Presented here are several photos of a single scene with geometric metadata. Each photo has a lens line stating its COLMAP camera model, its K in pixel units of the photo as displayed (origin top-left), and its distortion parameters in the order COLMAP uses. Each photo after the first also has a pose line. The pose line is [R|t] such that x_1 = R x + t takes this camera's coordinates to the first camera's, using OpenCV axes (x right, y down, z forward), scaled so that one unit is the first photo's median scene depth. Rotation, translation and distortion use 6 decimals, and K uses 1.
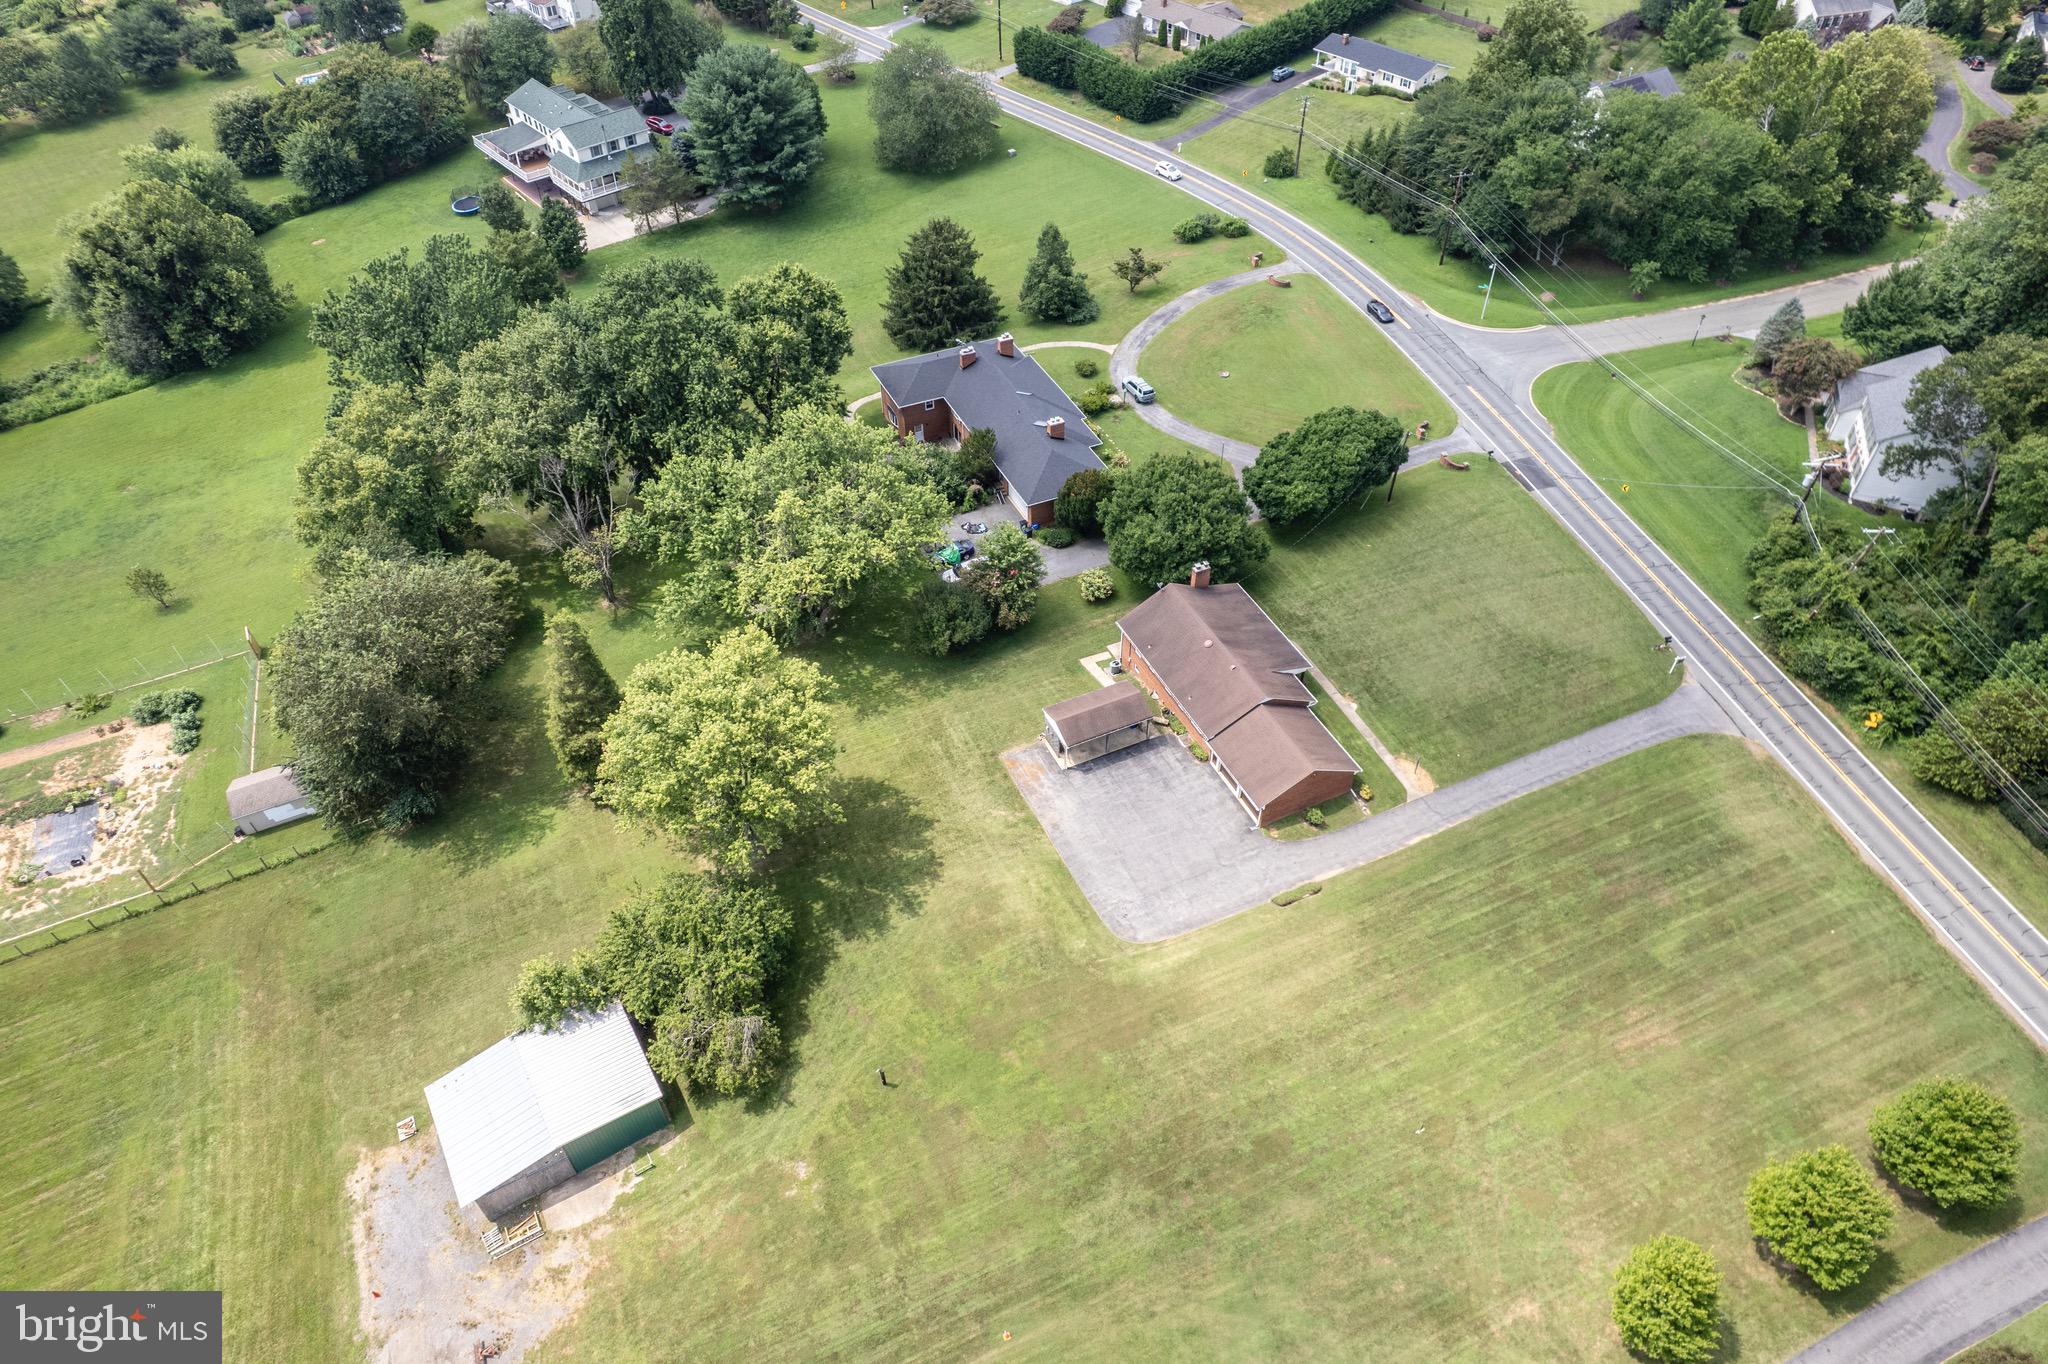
lens RADIAL K [[1315.9, 0, 1029.2], [0, 1315.9, 681.3], [0, 0, 1]] dist [-0.079378, 0.080233]
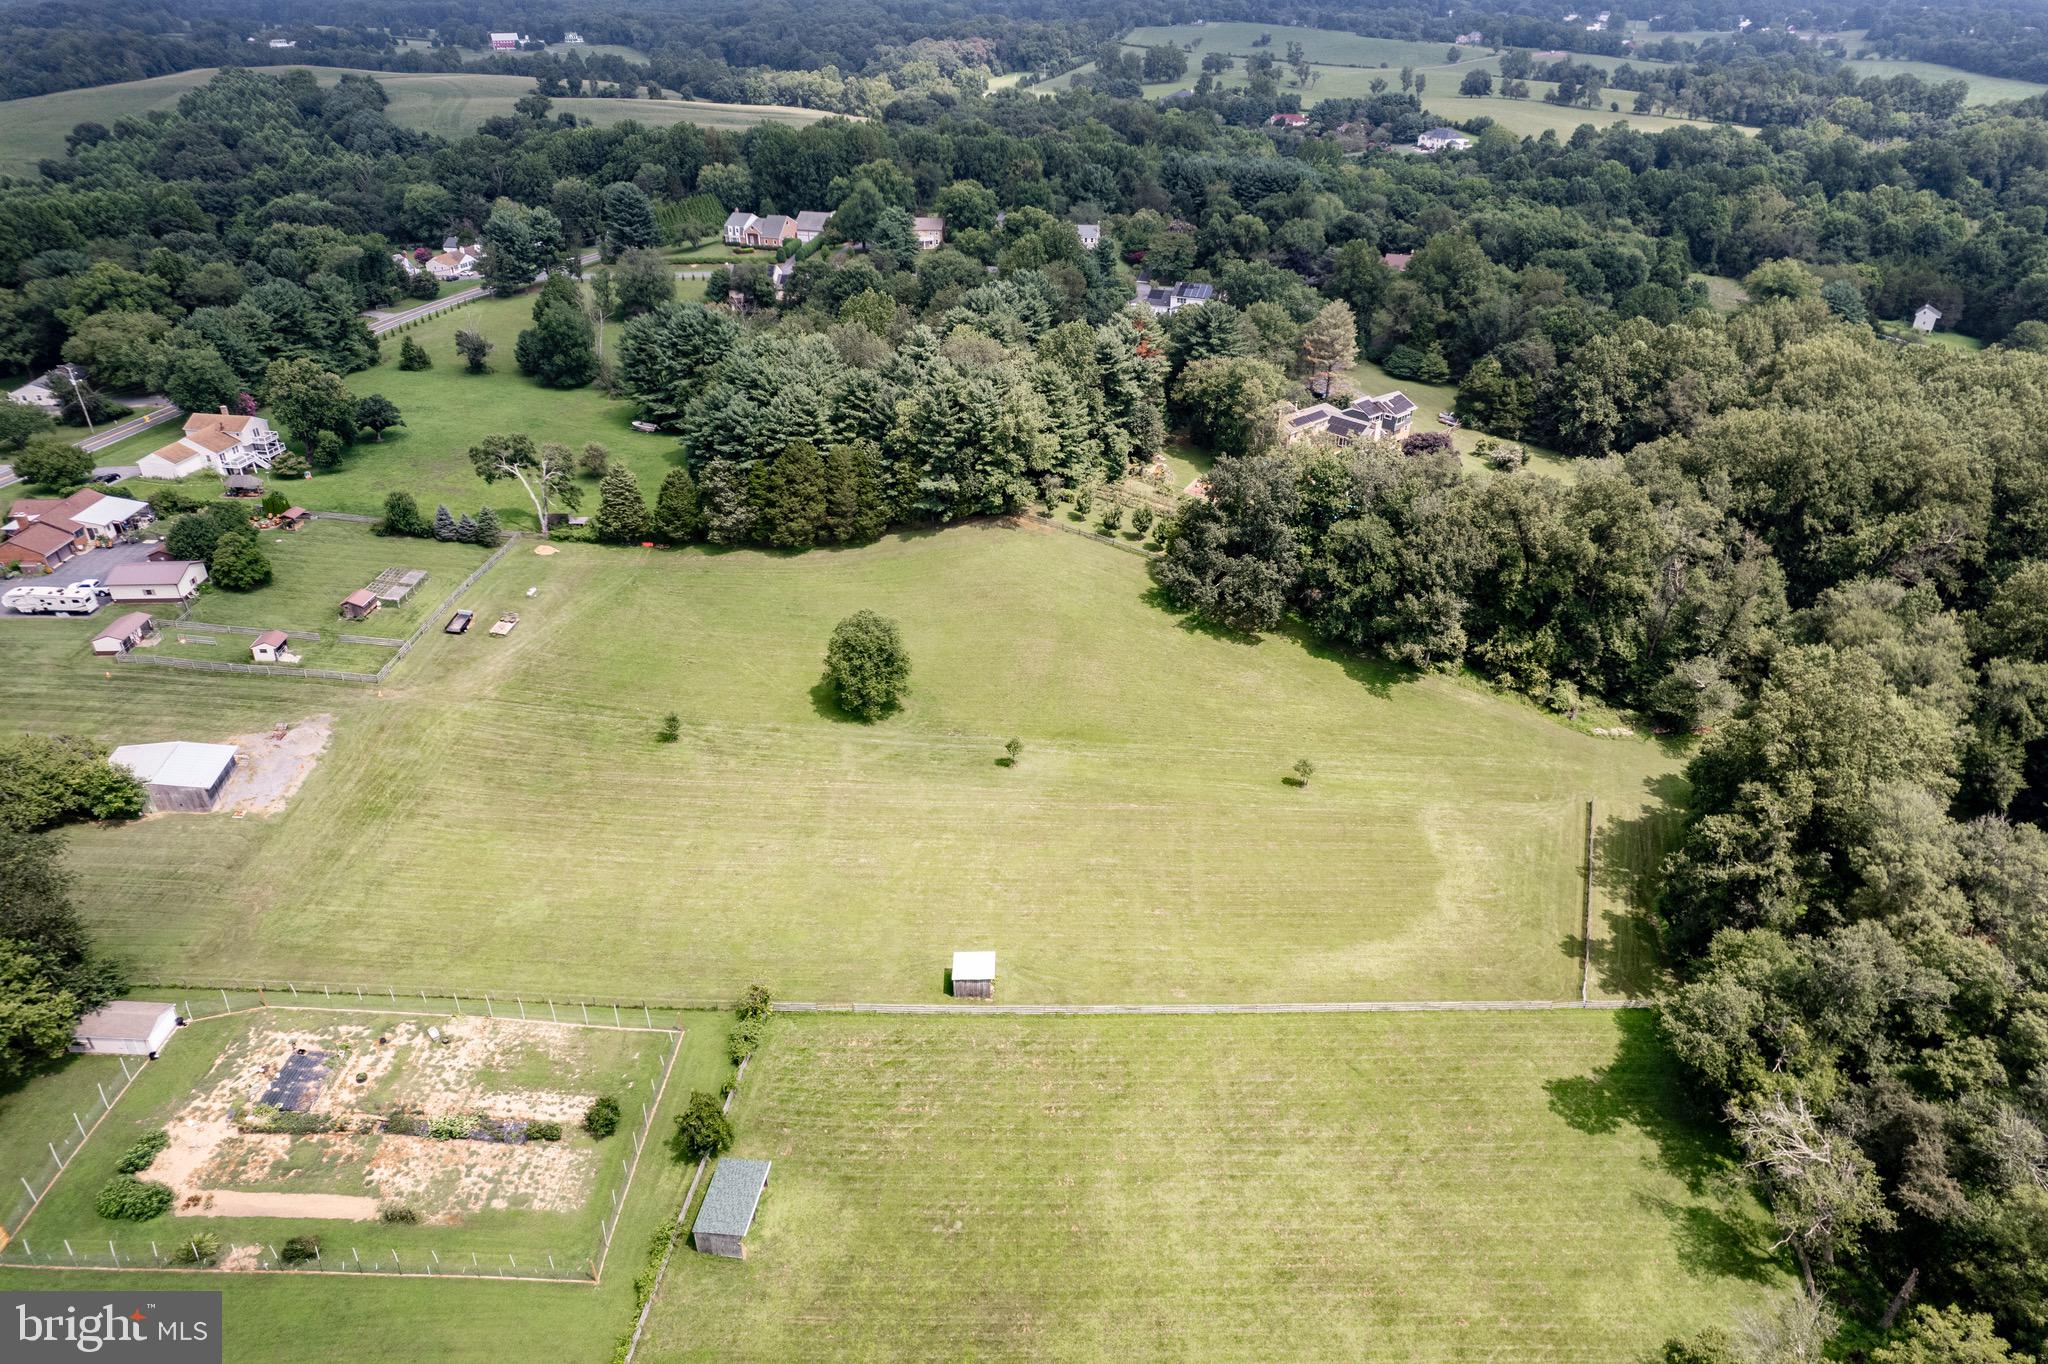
lens RADIAL K [[1315.9, 0, 1029.2], [0, 1315.9, 681.3], [0, 0, 1]] dist [-0.079378, 0.080233]
pose [[-0.926887, -0.183726, 0.327301, -1.557276], [0.261153, 0.310653, 0.913944, -0.806430], [-0.269592, 0.932598, -0.239959, 0.731573]]
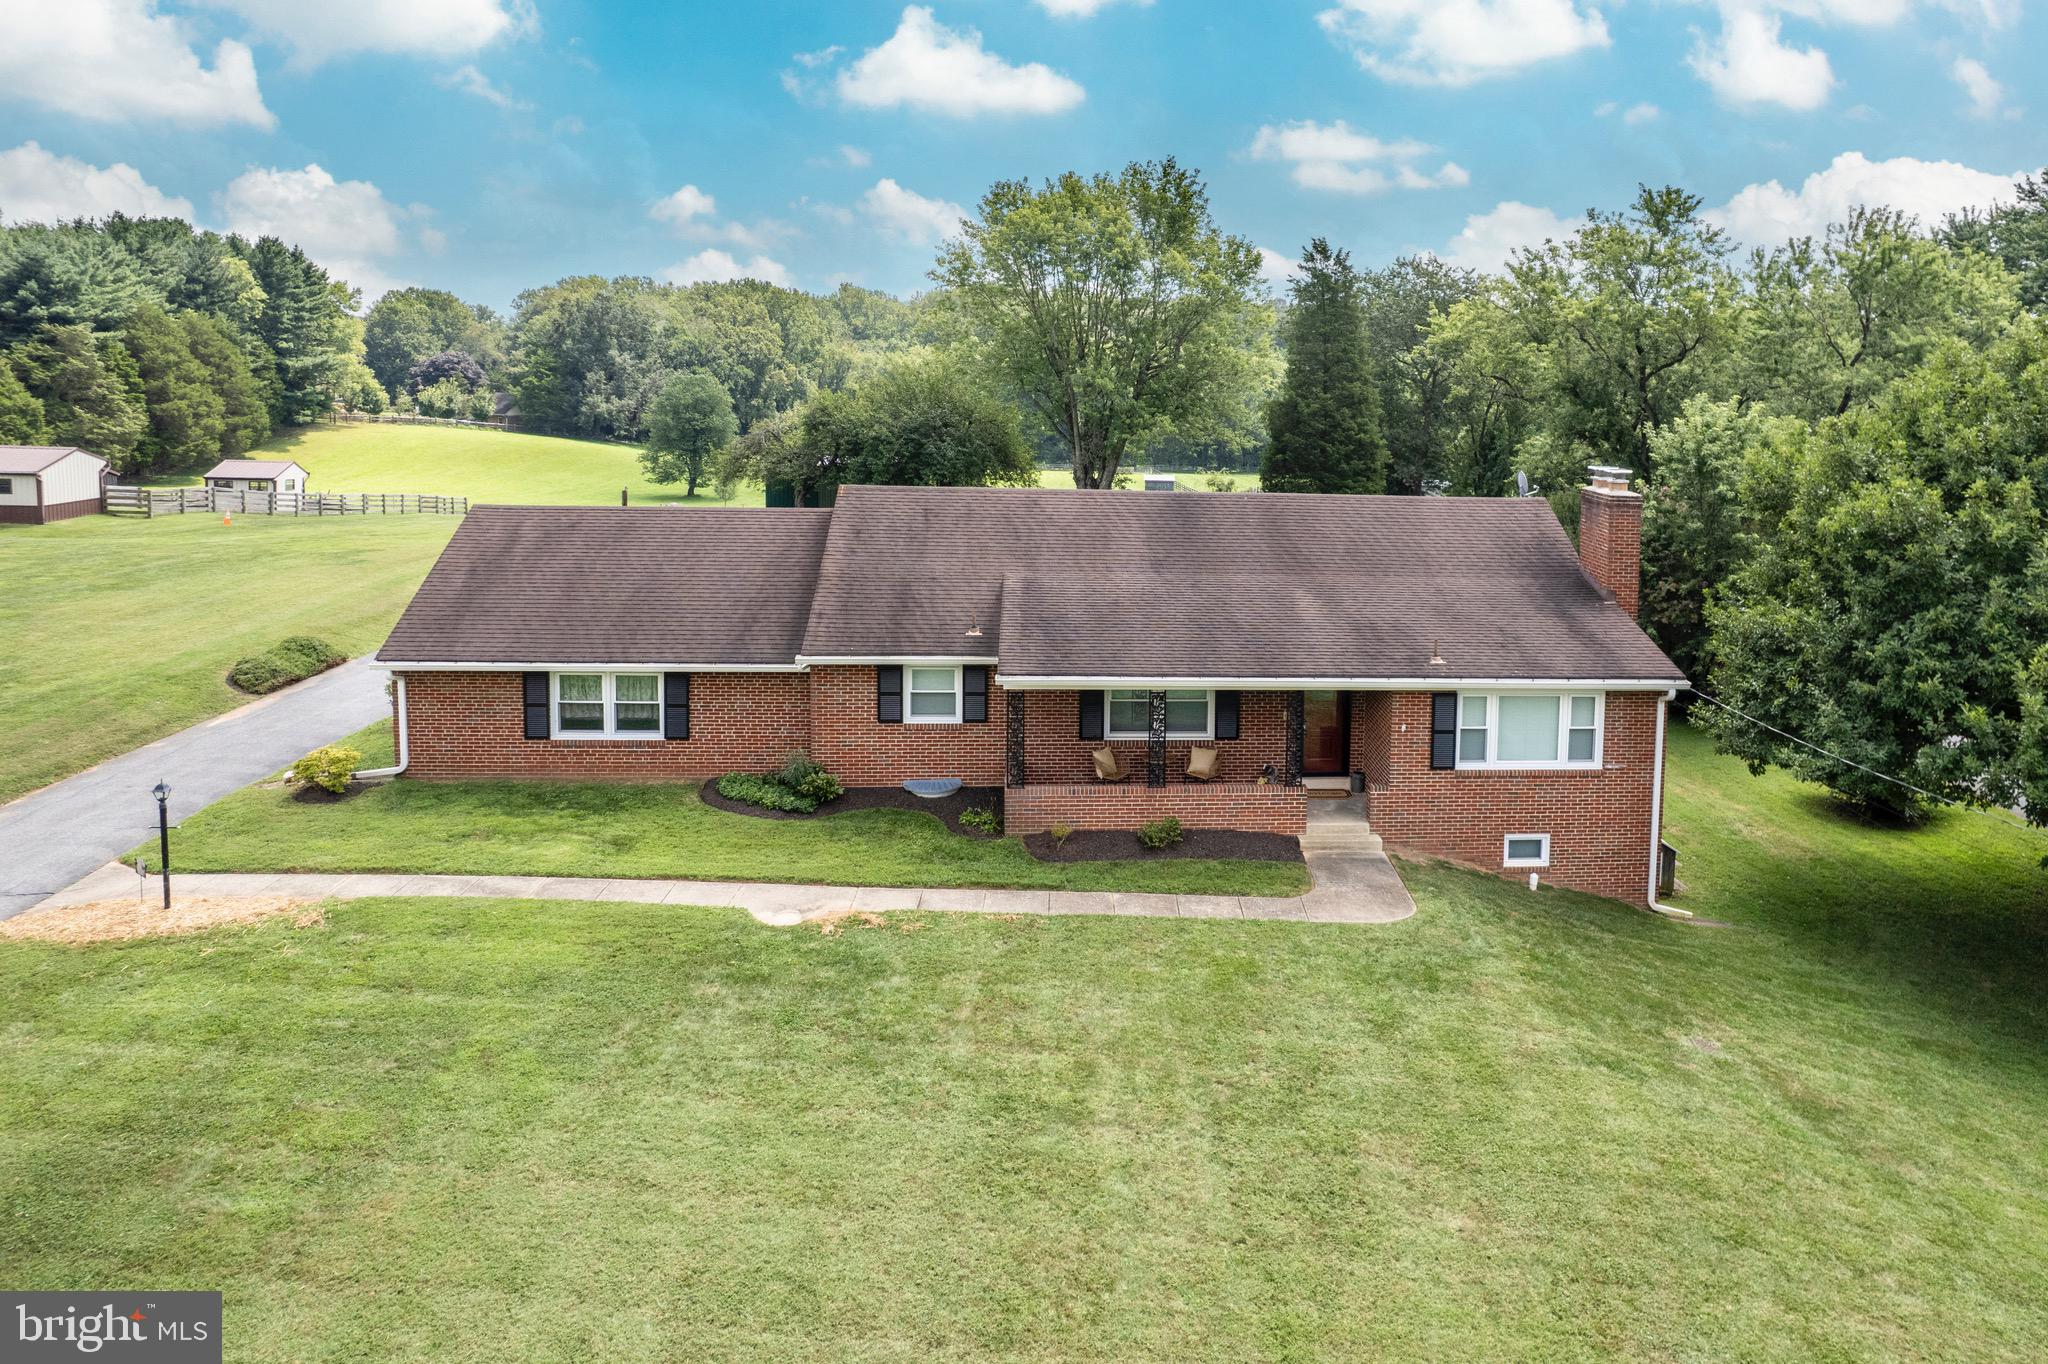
lens RADIAL K [[1359.1, 0, 1194.8], [0, 1359.1, 547.8], [0, 0, 1]] dist [-0.061329, 0.032295]
pose [[-0.308510, 0.125863, -0.942858, 0.378890], [-0.679410, 0.664580, 0.311023, -0.102446], [0.665751, 0.736540, -0.119517, 0.986474]]
